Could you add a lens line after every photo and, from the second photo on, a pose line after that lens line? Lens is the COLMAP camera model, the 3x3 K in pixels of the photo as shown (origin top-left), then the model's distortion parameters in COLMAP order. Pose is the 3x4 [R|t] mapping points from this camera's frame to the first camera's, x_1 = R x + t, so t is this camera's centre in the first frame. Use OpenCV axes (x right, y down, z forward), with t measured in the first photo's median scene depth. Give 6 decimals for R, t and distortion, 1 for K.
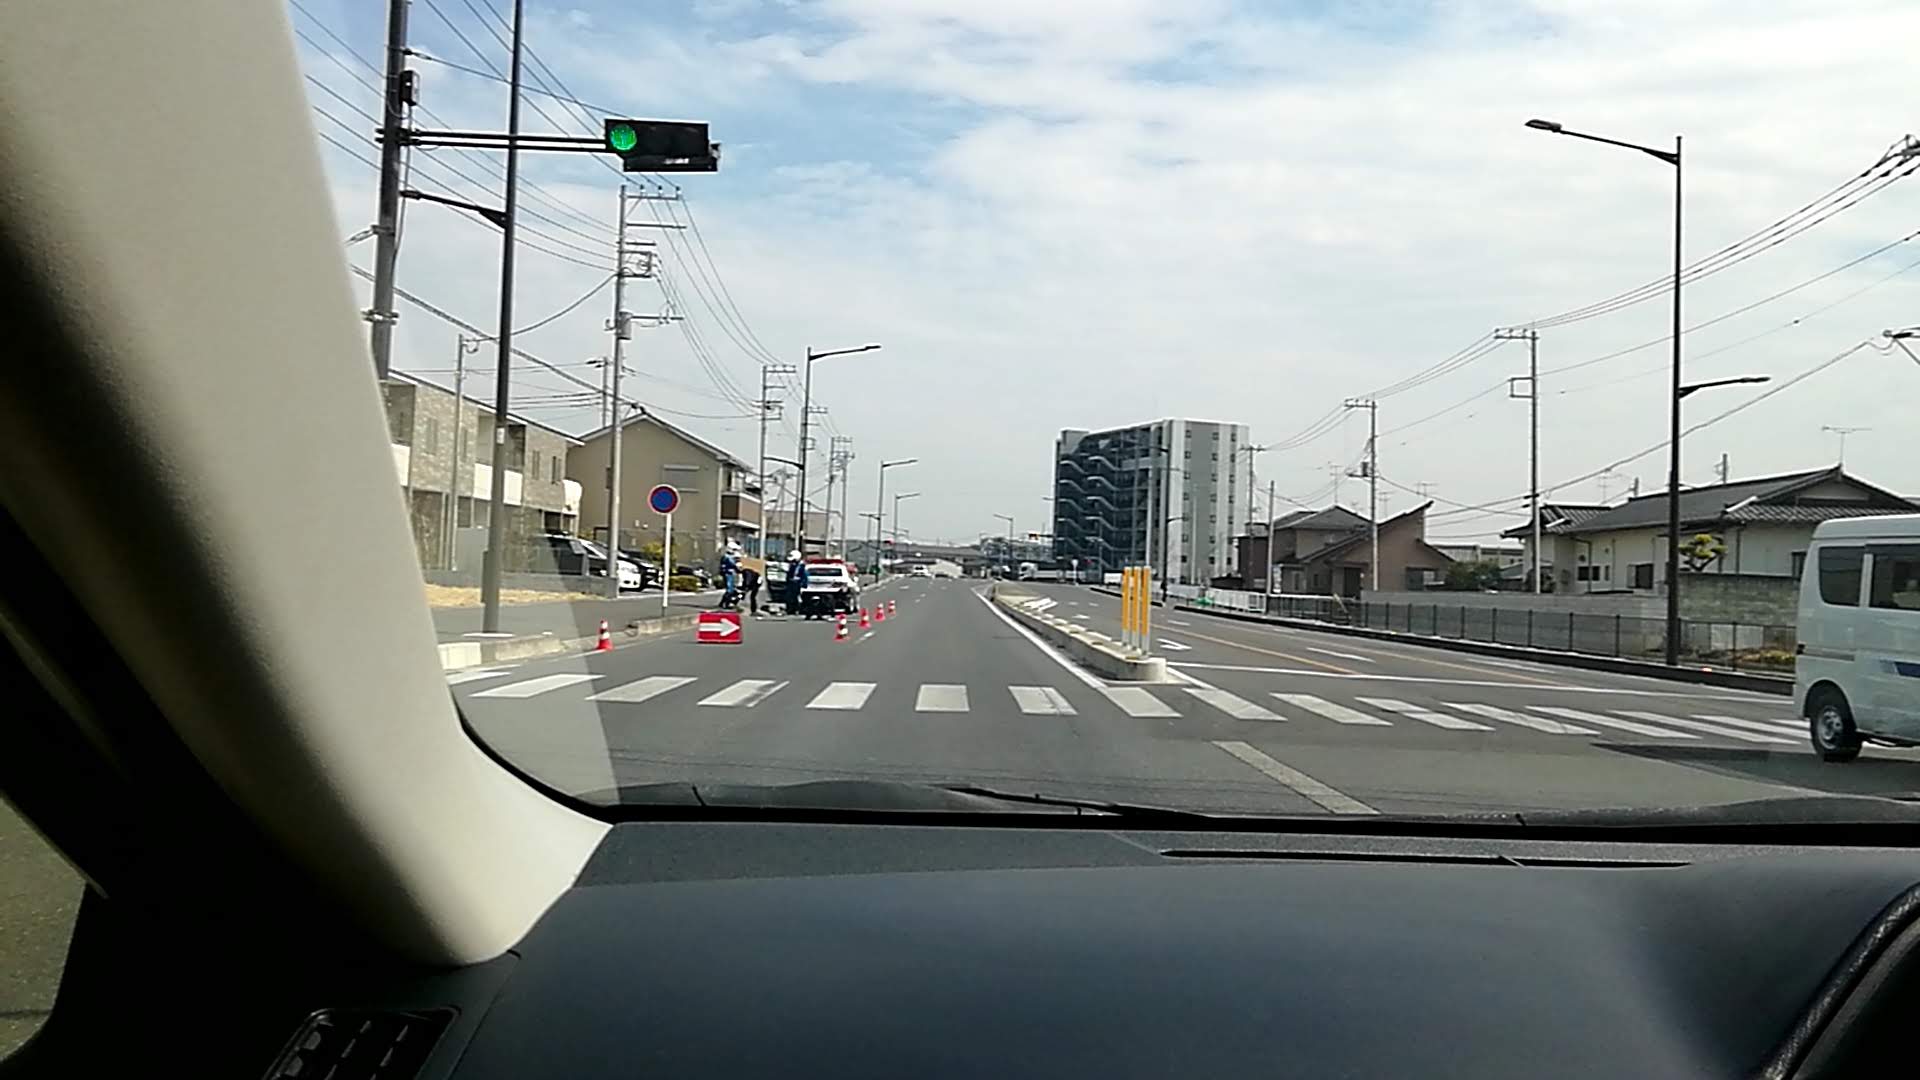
lens RADIAL K [[1493.4, 0, 982.7], [0, 1493.4, 511.6], [0, 0, 1]] dist [0.042548, -0.001459]
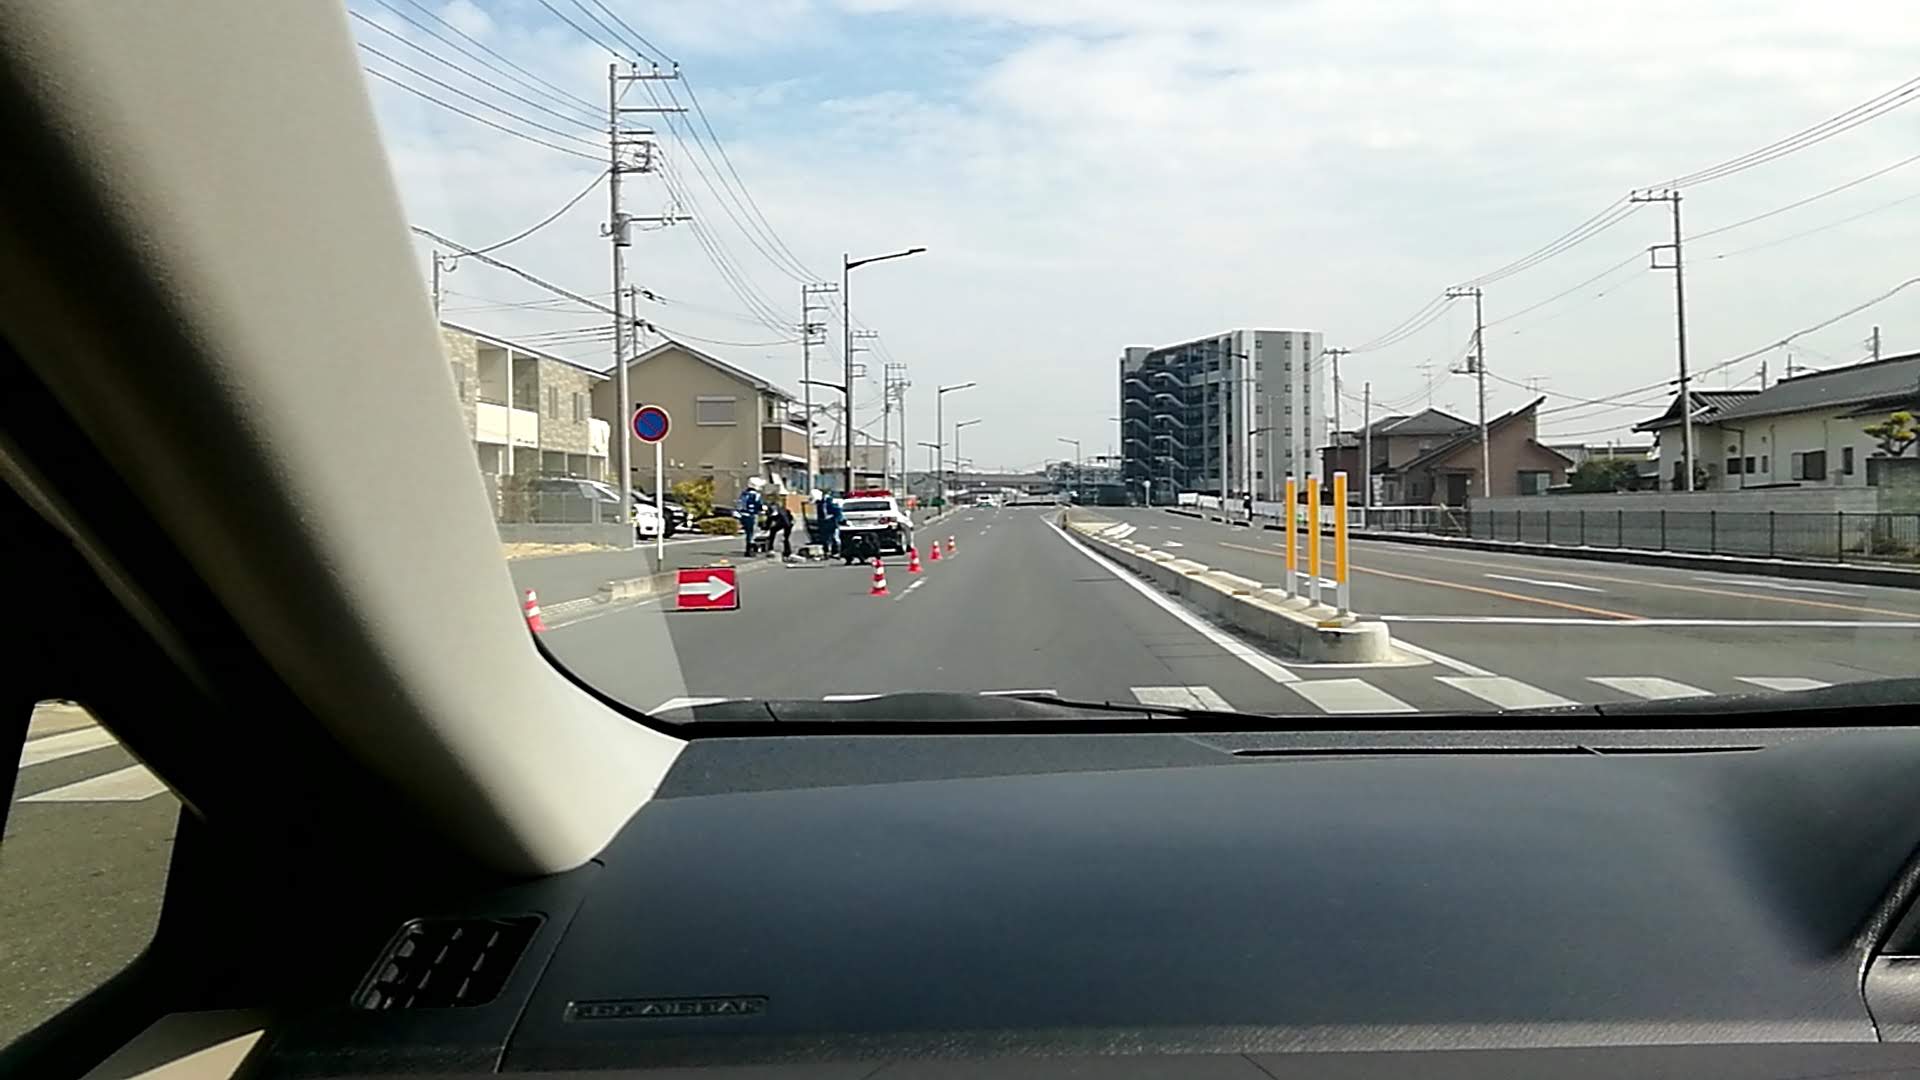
lens RADIAL K [[1433.7, 0, 960.0], [0, 1433.7, 540.0], [0, 0, 1]] dist [0.031309, -0.002952]
pose [[0.997033, -0.045615, -0.061999, -0.002879], [0.049680, 0.996602, 0.065696, 0.004861], [0.058792, -0.068581, 0.995912, 0.109231]]
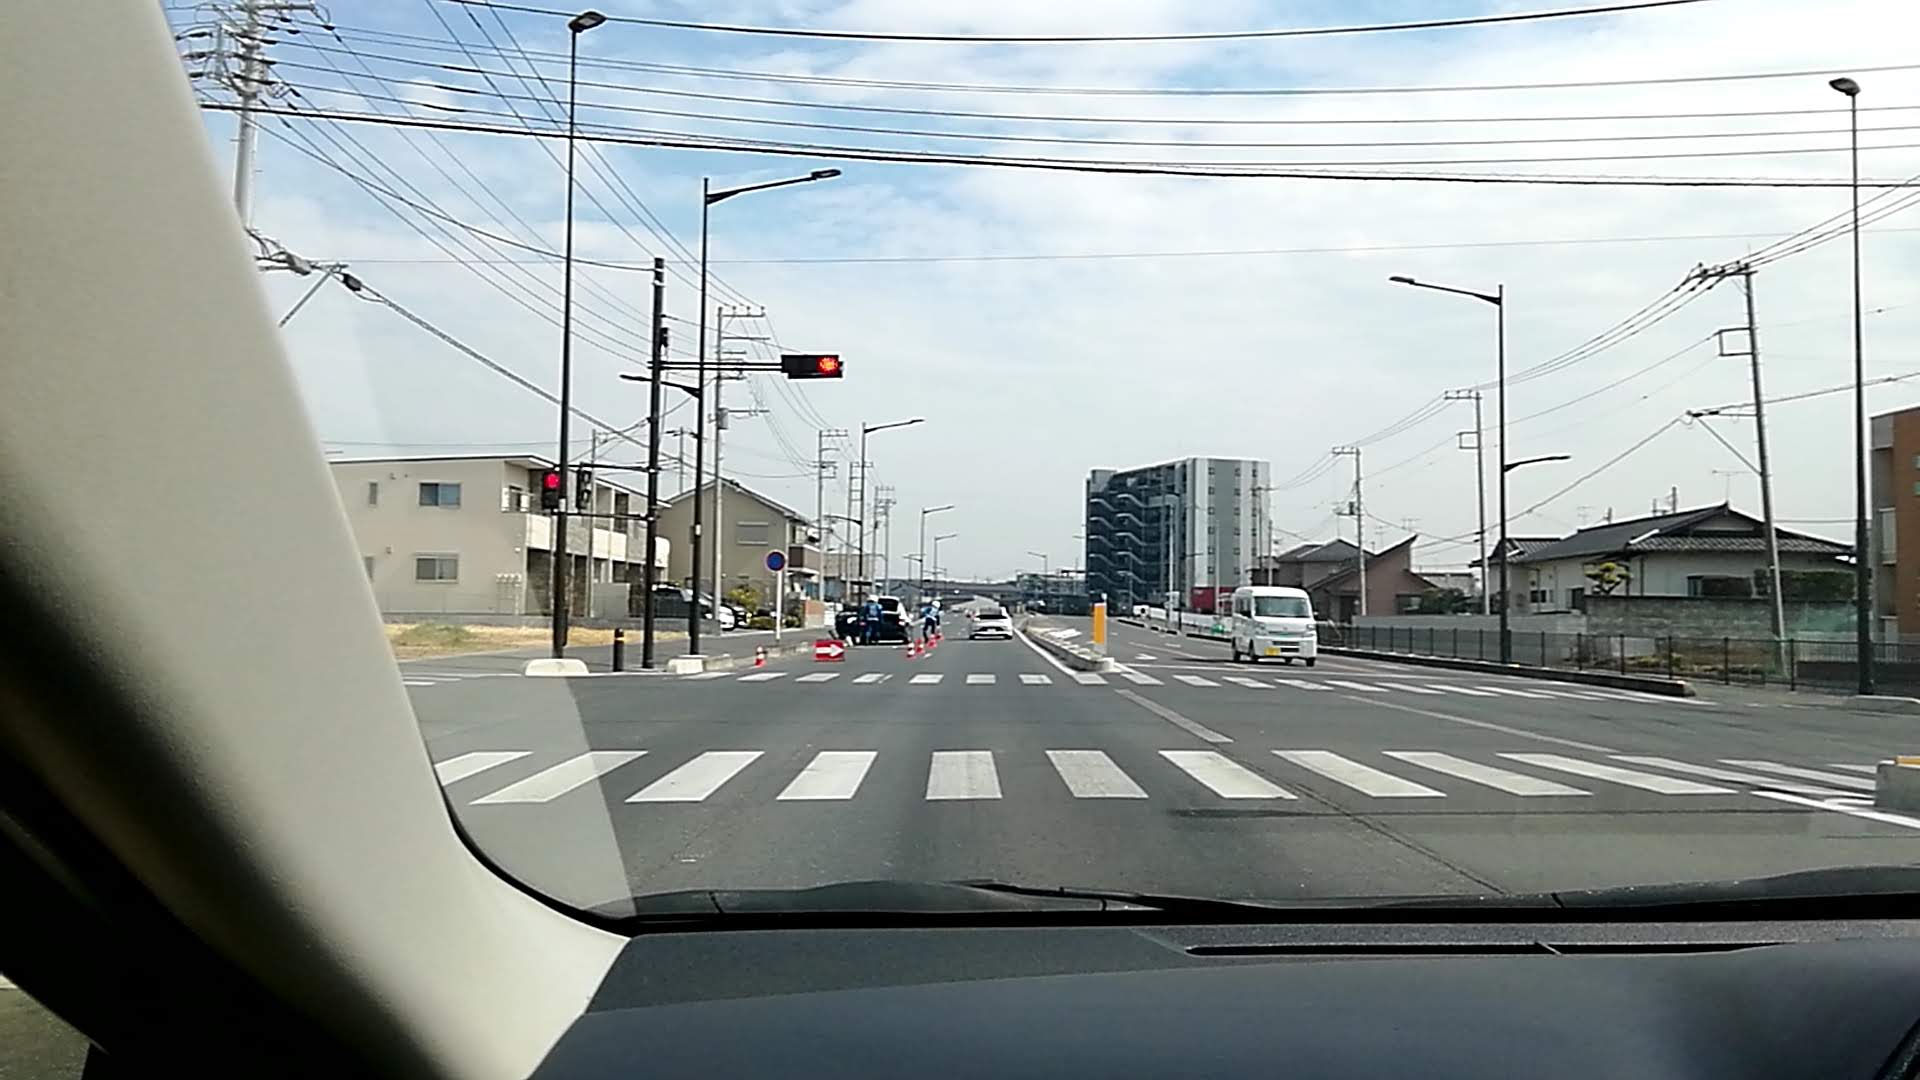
lens RADIAL K [[1607.0, 0, 1048.3], [0, 1607.0, 463.5], [0, 0, 1]] dist [0.071586, 0.001097]
pose [[0.999612, -0.022066, 0.017015, 0.006137], [0.022860, 0.998588, -0.047957, -0.009142], [-0.015933, 0.048327, 0.998704, -0.212592]]
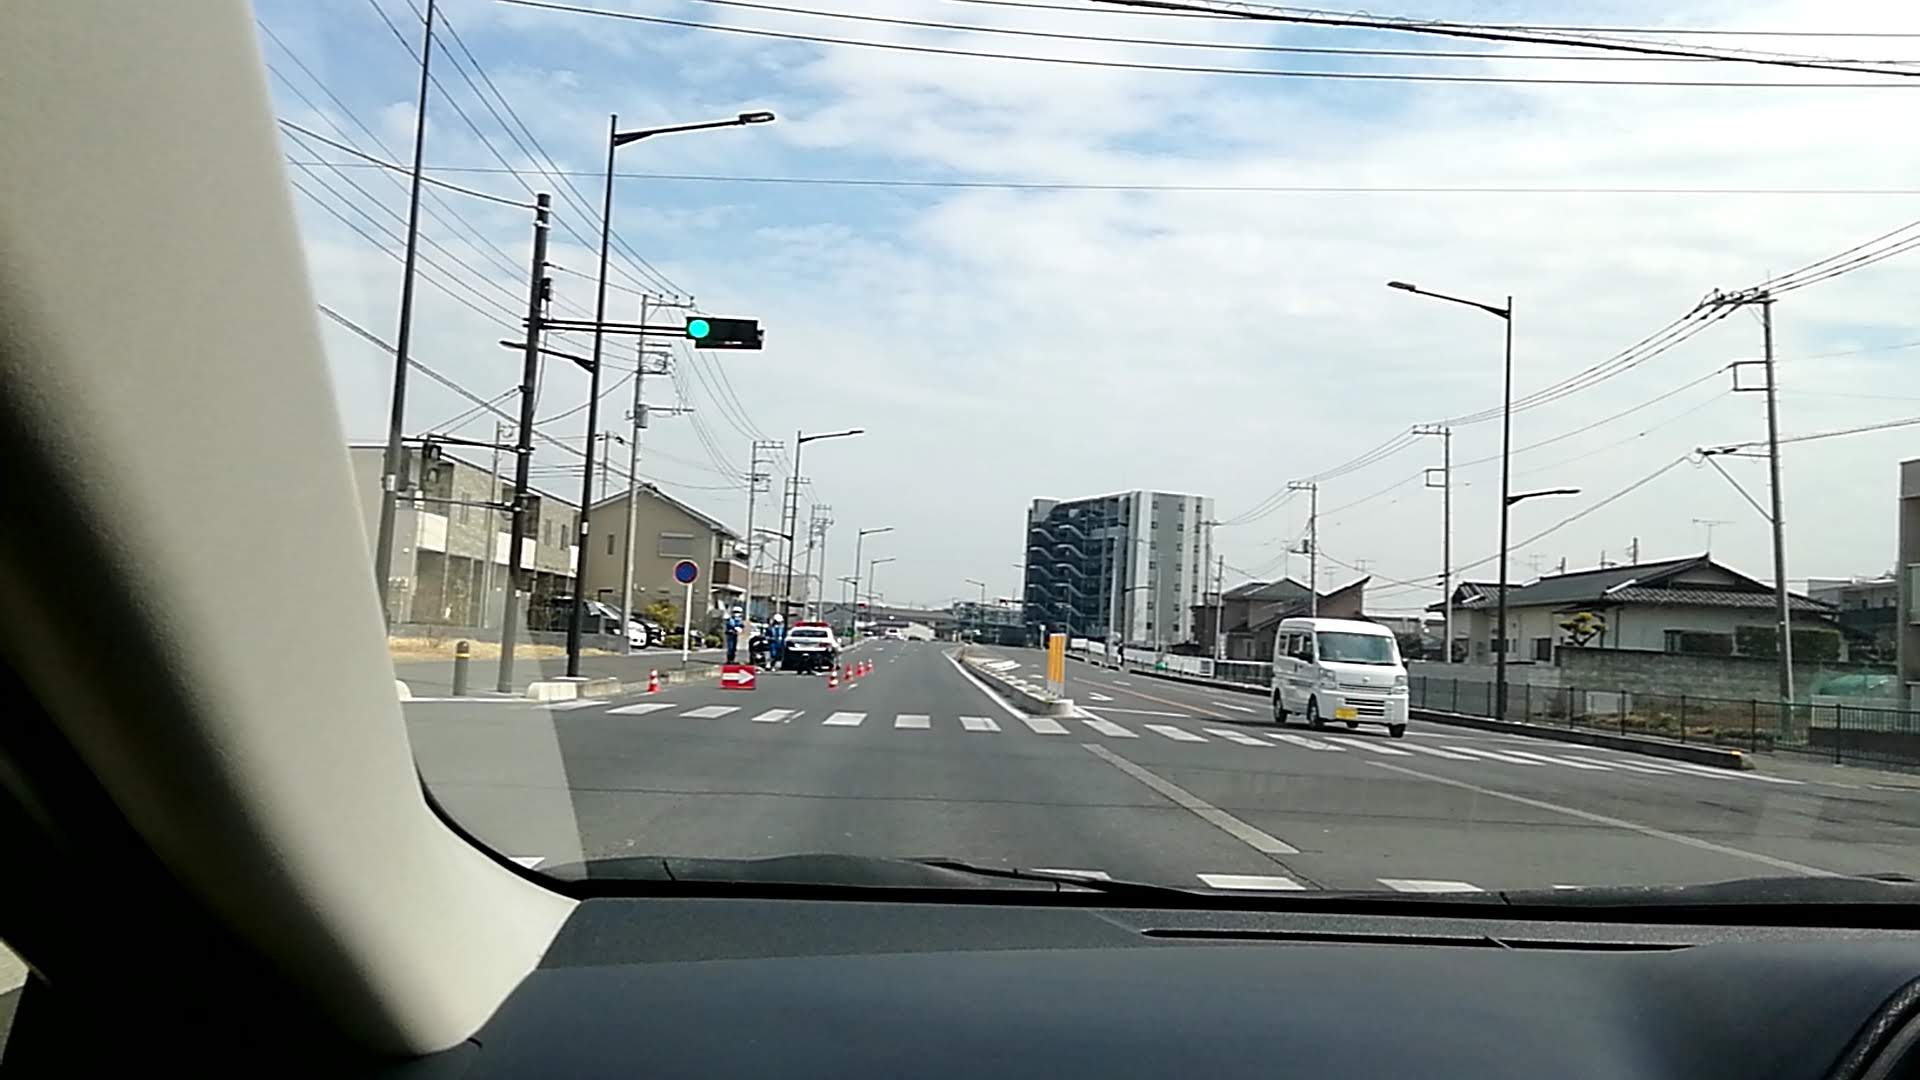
lens RADIAL K [[1549.7, 0, 1022.8], [0, 1549.7, 473.7], [0, 0, 1]] dist [0.042955, 0.002219]
pose [[0.999003, 0.019460, 0.040171, 0.003329], [-0.016858, 0.997800, -0.064114, -0.005047], [-0.041330, 0.063373, 0.997134, -0.119114]]
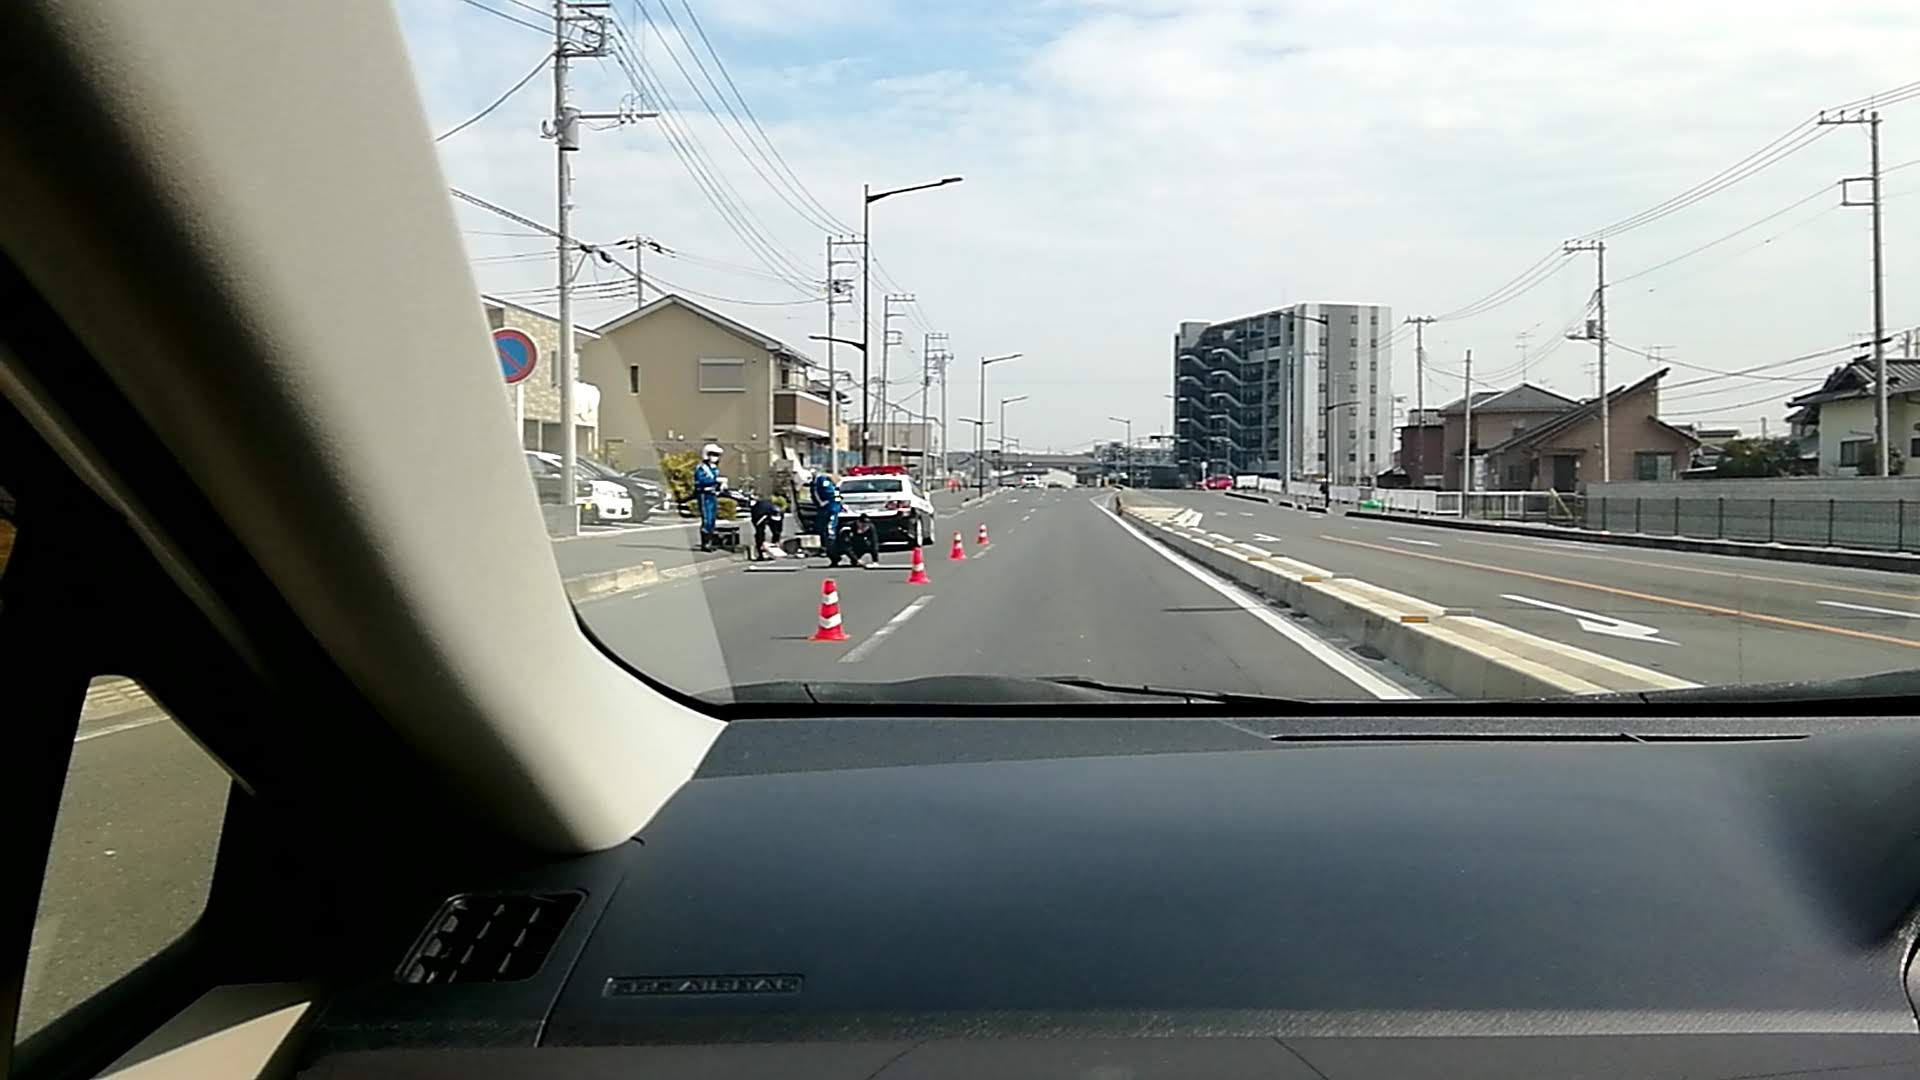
lens RADIAL K [[1350.3, 0, 925.5], [0, 1350.3, 596.0], [0, 0, 1]] dist [0.003775, -0.004129]
pose [[0.991795, -0.028447, -0.124637, -0.006924], [0.043465, 0.991884, 0.119486, 0.010646], [0.120226, -0.123923, 0.984982, 0.239064]]
